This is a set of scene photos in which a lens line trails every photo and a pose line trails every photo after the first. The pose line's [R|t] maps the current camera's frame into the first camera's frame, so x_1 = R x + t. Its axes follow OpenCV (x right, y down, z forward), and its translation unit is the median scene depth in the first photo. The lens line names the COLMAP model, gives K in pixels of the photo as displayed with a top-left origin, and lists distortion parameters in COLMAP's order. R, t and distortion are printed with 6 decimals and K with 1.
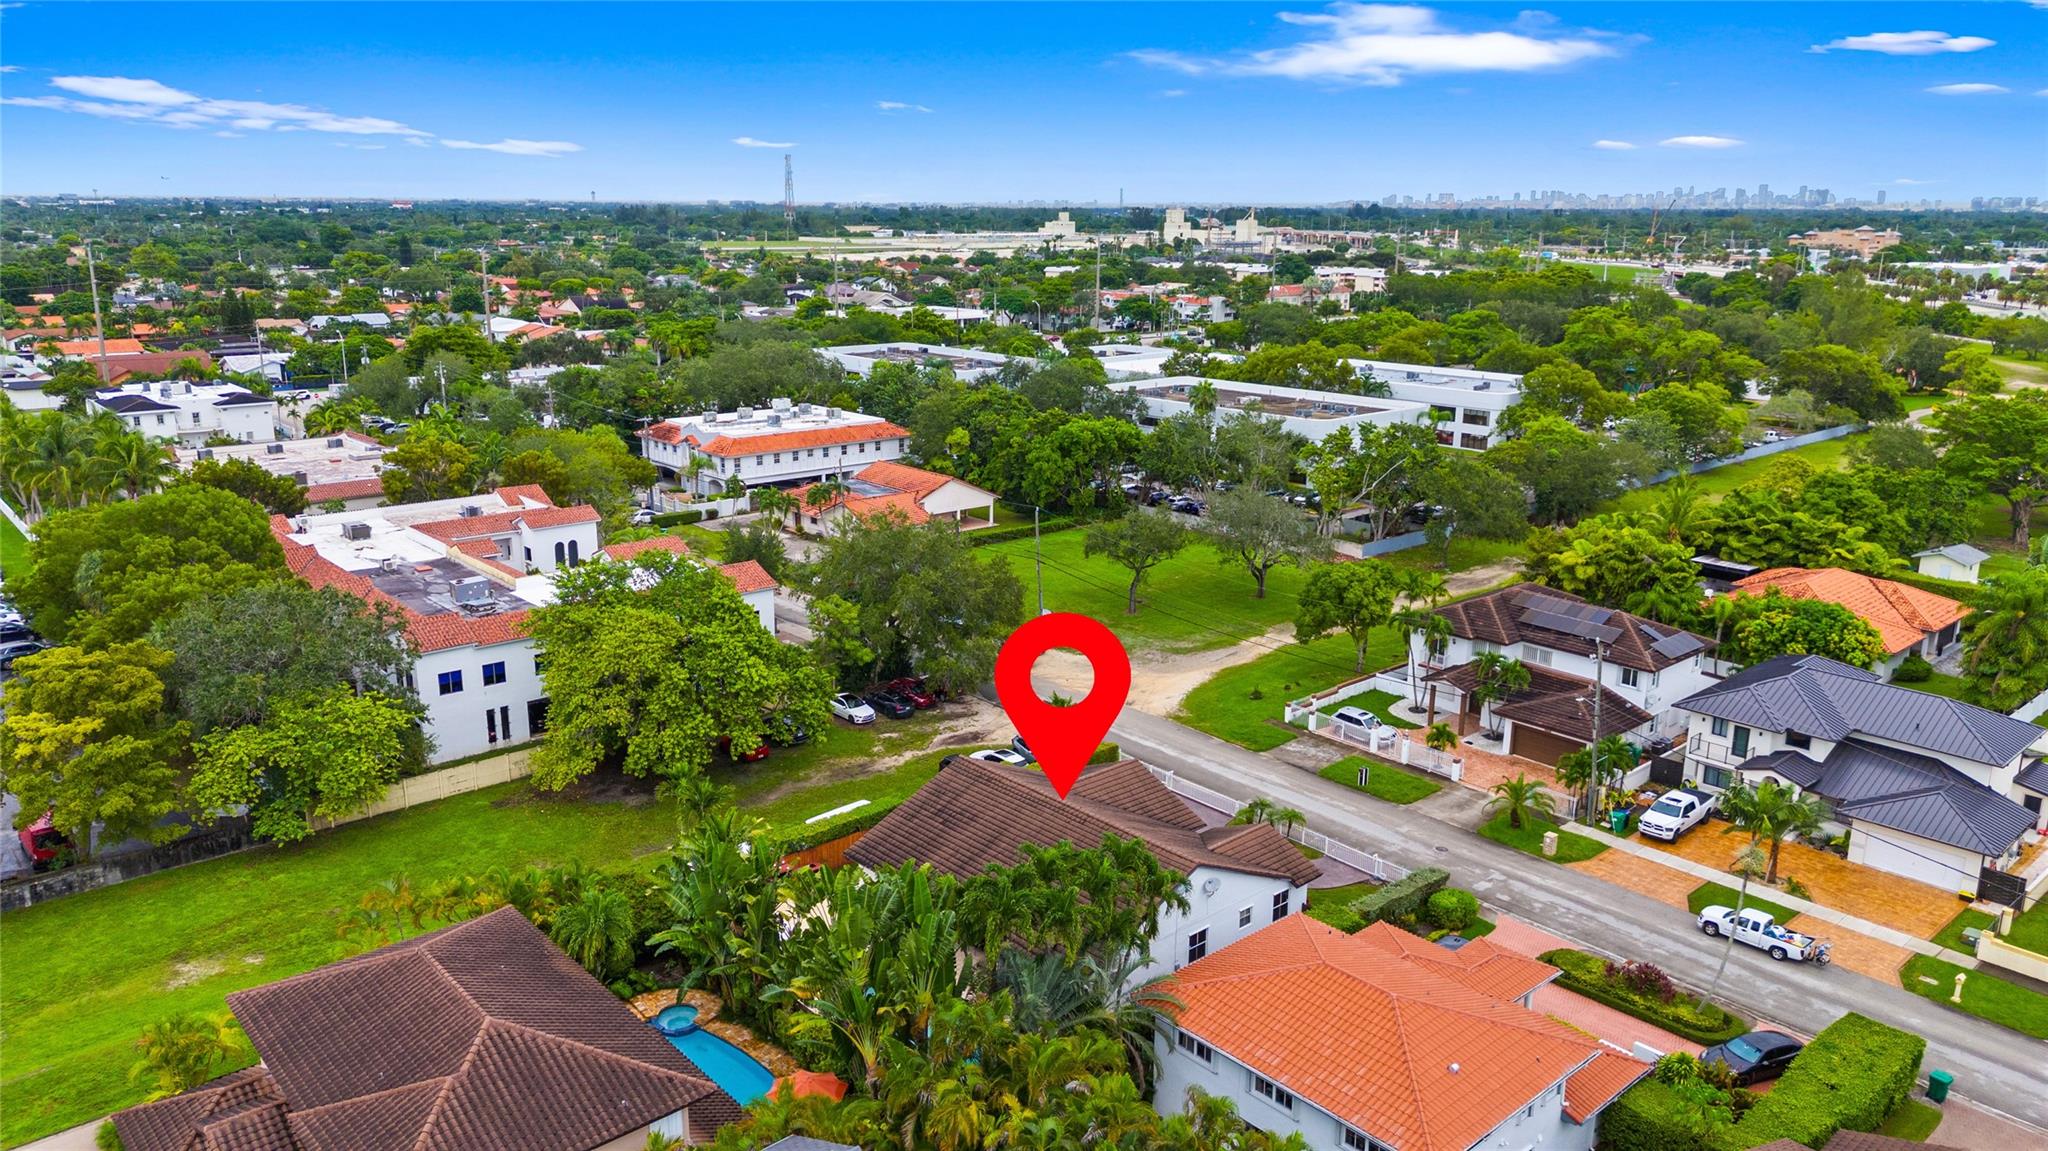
lens RADIAL K [[1434.8, 0, 1024.0], [0, 1434.8, 575.5], [0, 0, 1]] dist [-0.006790, -0.005849]
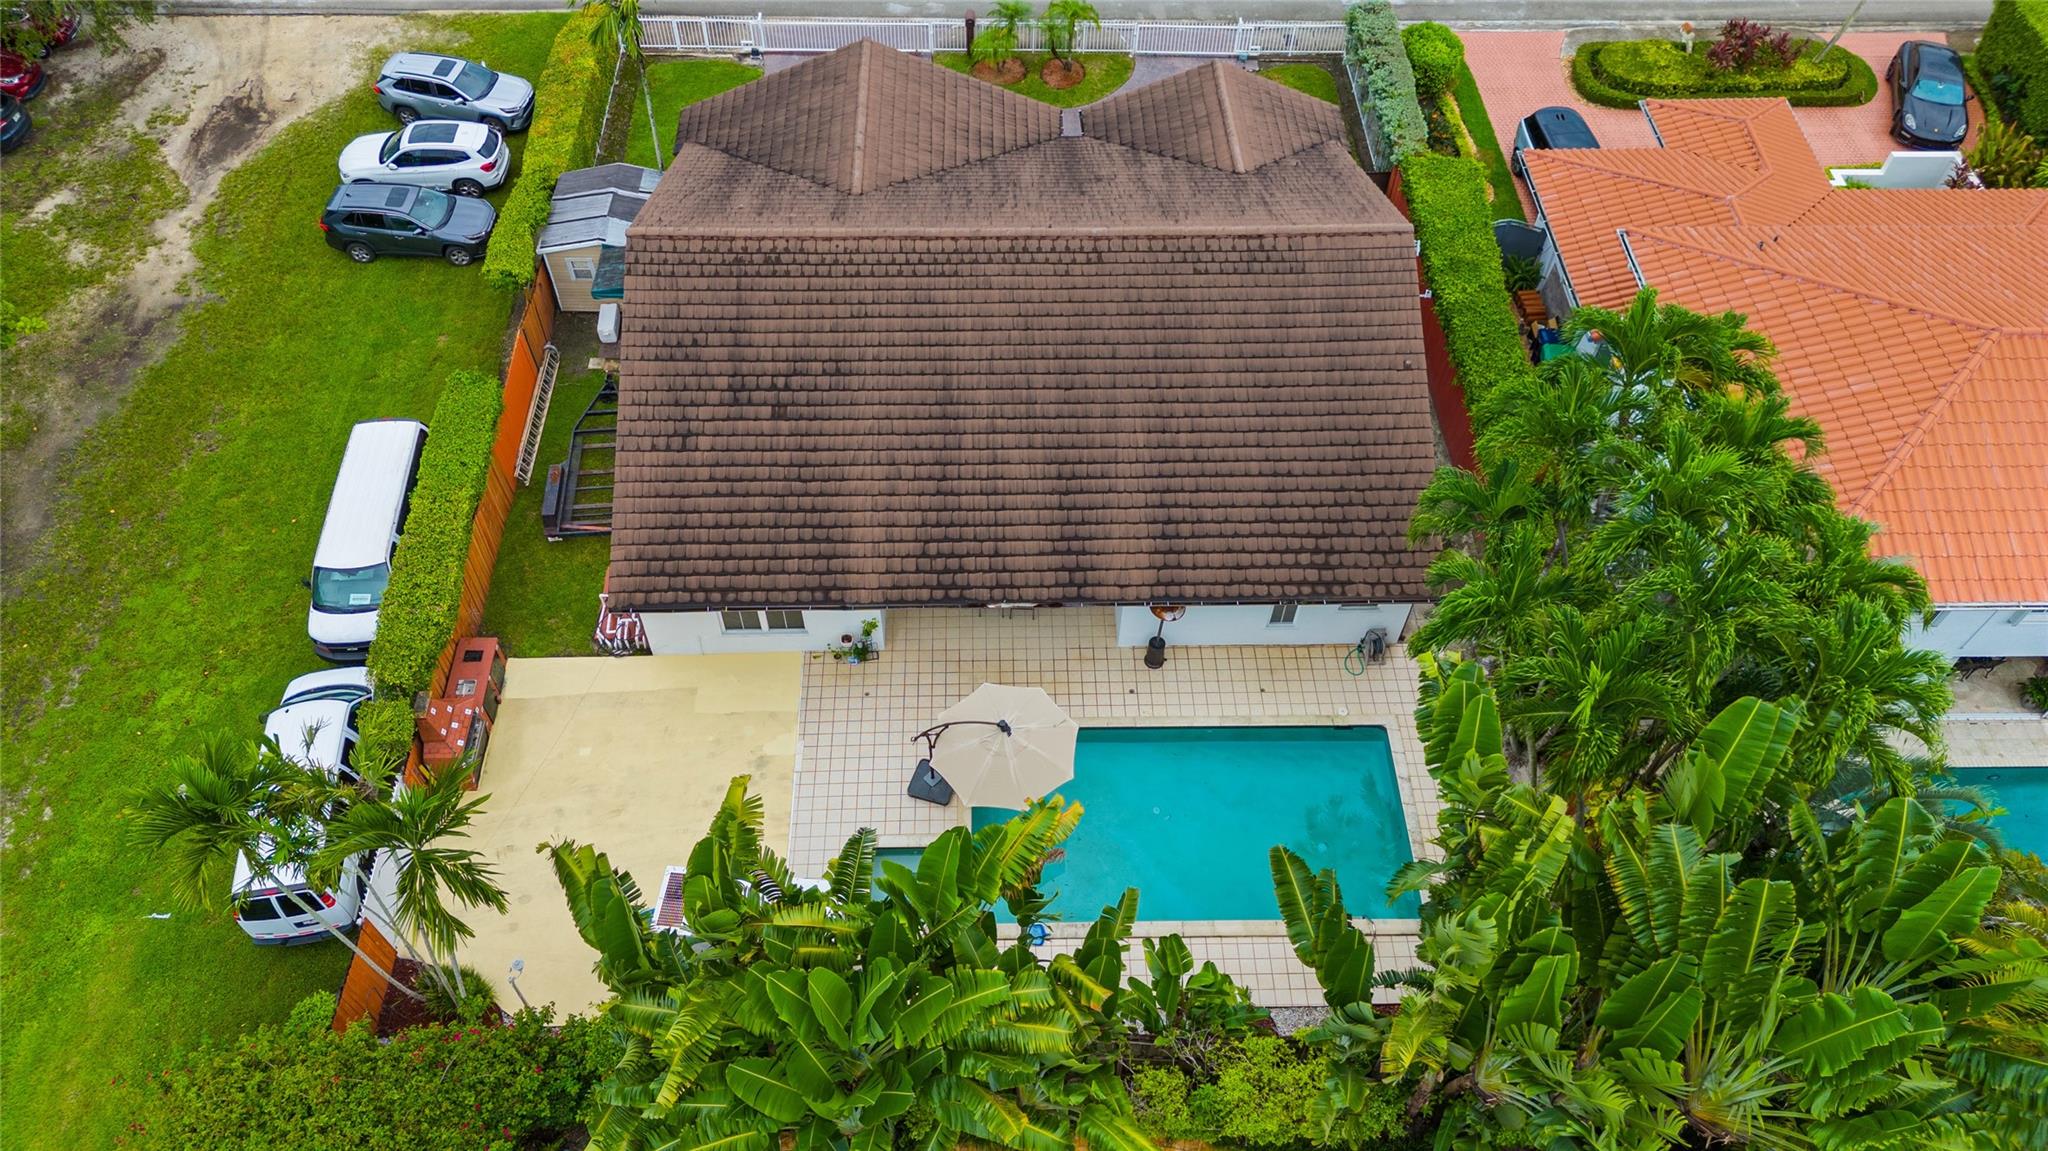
lens RADIAL K [[1434.8, 0, 1024.0], [0, 1434.8, 575.5], [0, 0, 1]] dist [-0.006790, -0.005849]
pose [[0.648389, -0.606806, 0.459759, -0.174816], [0.177936, 0.707969, 0.683461, -0.046541], [-0.740223, -0.361341, 0.567012, 0.545739]]
